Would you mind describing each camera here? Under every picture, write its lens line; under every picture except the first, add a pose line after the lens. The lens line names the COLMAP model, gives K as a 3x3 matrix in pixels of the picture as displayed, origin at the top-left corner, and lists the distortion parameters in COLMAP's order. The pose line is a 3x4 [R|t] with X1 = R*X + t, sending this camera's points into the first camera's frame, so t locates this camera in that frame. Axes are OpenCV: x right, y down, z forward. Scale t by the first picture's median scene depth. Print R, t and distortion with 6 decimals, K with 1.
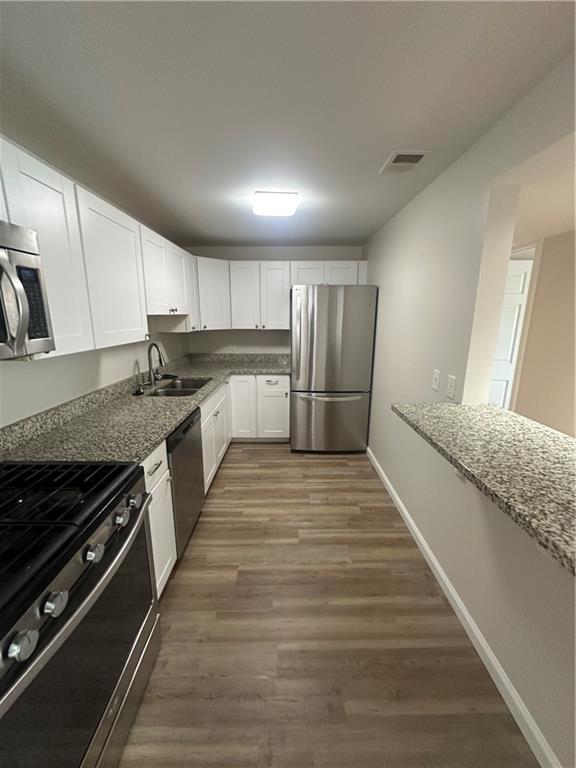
lens RADIAL K [[306.7, 0, 288.7], [0, 306.7, 381.8], [0, 0, 1]] dist [-0.003275, 0.001013]
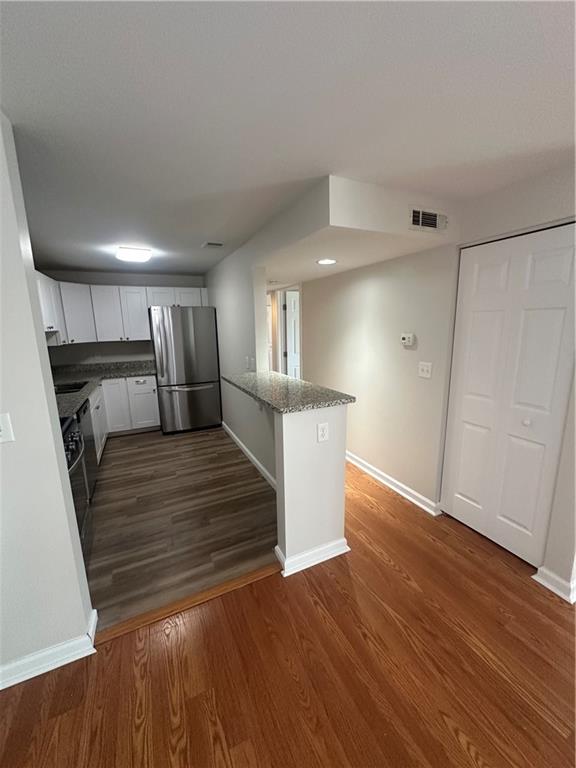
lens RADIAL K [[306.7, 0, 290.5], [0, 306.7, 381.8], [0, 0, 1]] dist [-0.003275, 0.001013]
pose [[0.899510, -0.101597, 0.424923, -0.046035], [0.115799, 0.993243, -0.007652, 0.102134], [-0.421274, 0.056089, 0.905197, -0.499587]]
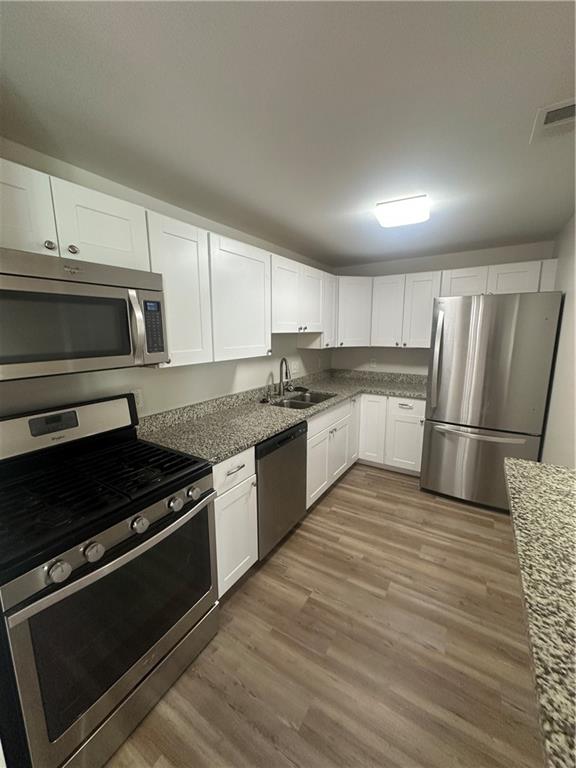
lens RADIAL K [[306.7, 0, 290.4], [0, 306.7, 381.9], [0, 0, 1]] dist [-0.003275, 0.001013]
pose [[0.844334, 0.082982, -0.529353, 0.164586], [-0.108633, 0.993929, -0.017463, -0.021694], [0.524690, 0.072250, 0.848222, 0.072781]]
